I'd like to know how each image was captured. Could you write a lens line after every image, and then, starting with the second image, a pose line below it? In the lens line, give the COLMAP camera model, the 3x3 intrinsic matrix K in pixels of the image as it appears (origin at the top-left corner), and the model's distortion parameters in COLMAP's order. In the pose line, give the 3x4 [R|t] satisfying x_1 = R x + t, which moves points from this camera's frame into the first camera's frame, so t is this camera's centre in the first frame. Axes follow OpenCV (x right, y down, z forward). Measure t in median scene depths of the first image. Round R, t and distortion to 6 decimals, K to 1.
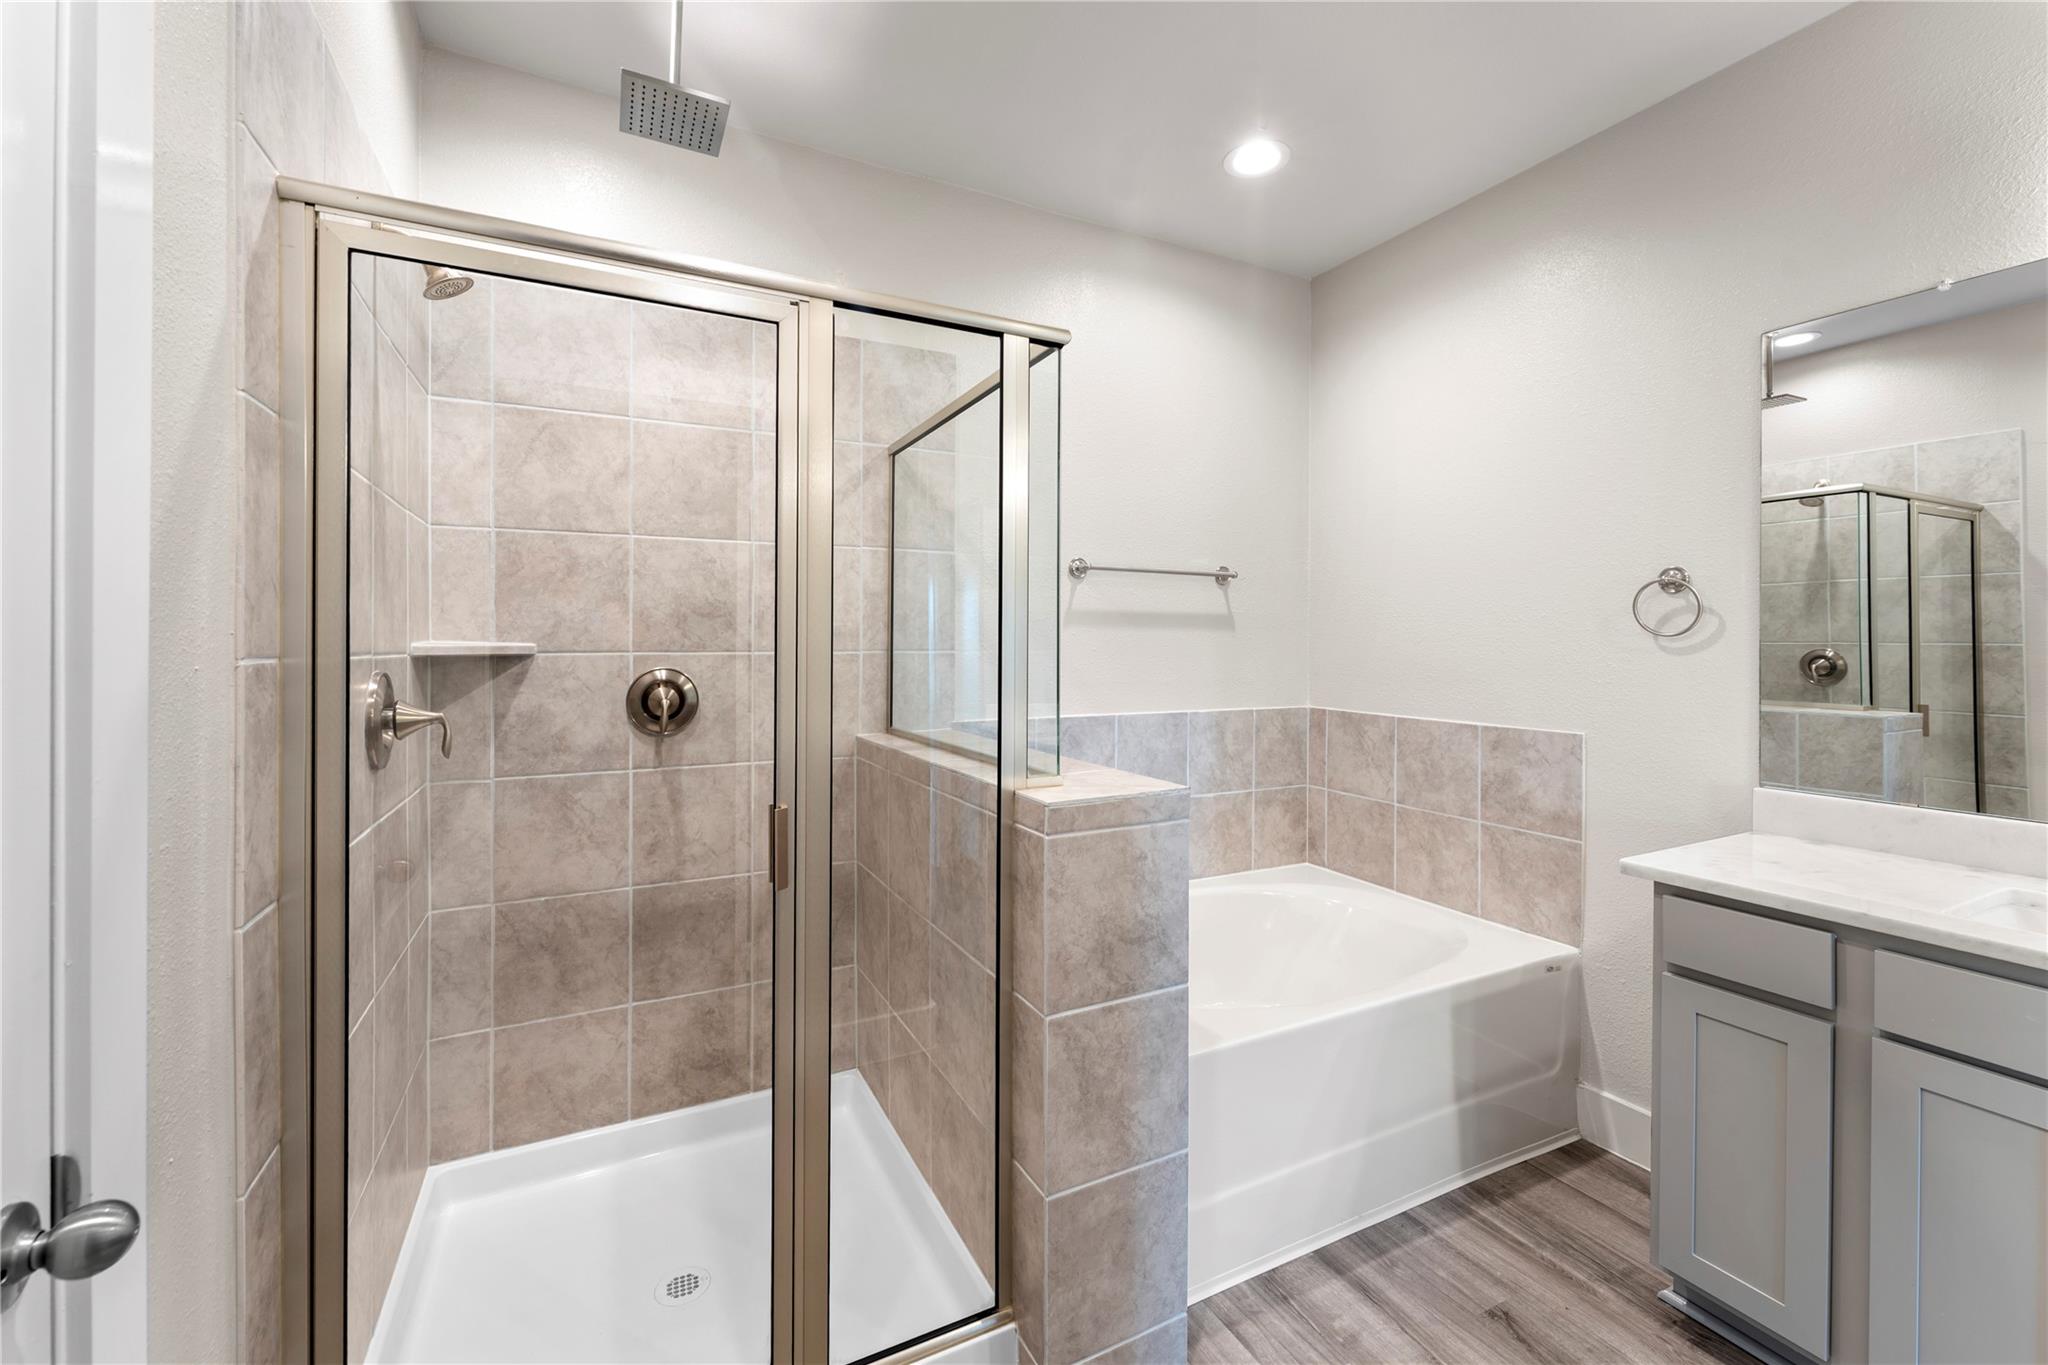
lens RADIAL K [[844.9, 0, 1023.5], [0, 844.9, 650.1], [0, 0, 1]] dist [-0.002744, -0.000295]
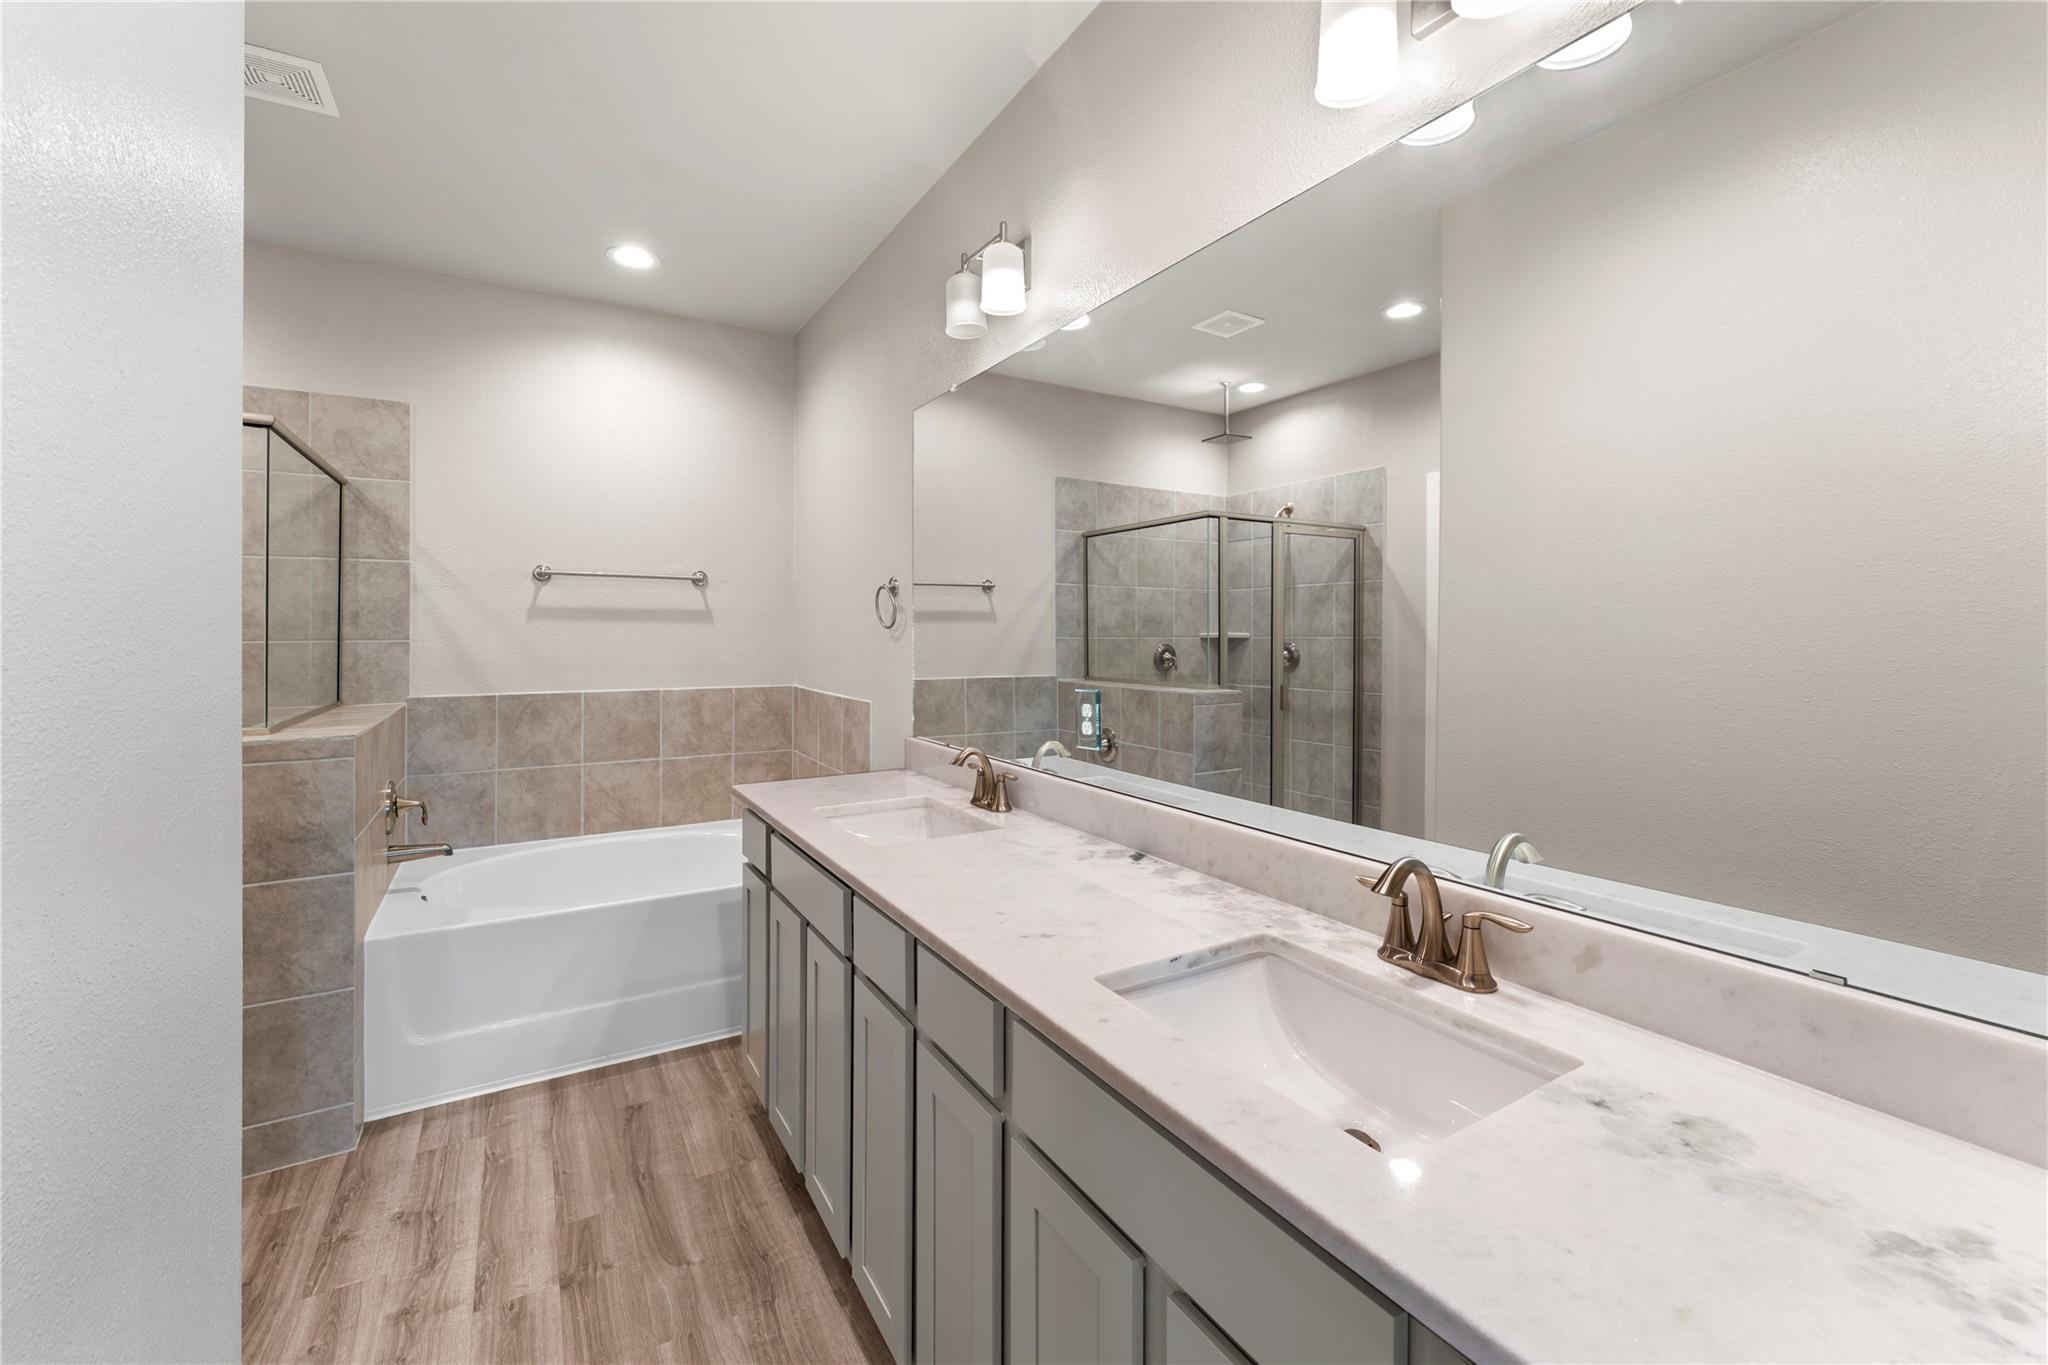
lens RADIAL K [[840.5, 0, 1022.9], [0, 840.5, 635.9], [0, 0, 1]] dist [-0.000356, 0.000114]
pose [[0.997228, 0.002923, 0.074354, 0.955302], [-0.002635, 0.999989, -0.003970, -0.003312], [-0.074364, 0.003763, 0.997224, -0.400615]]
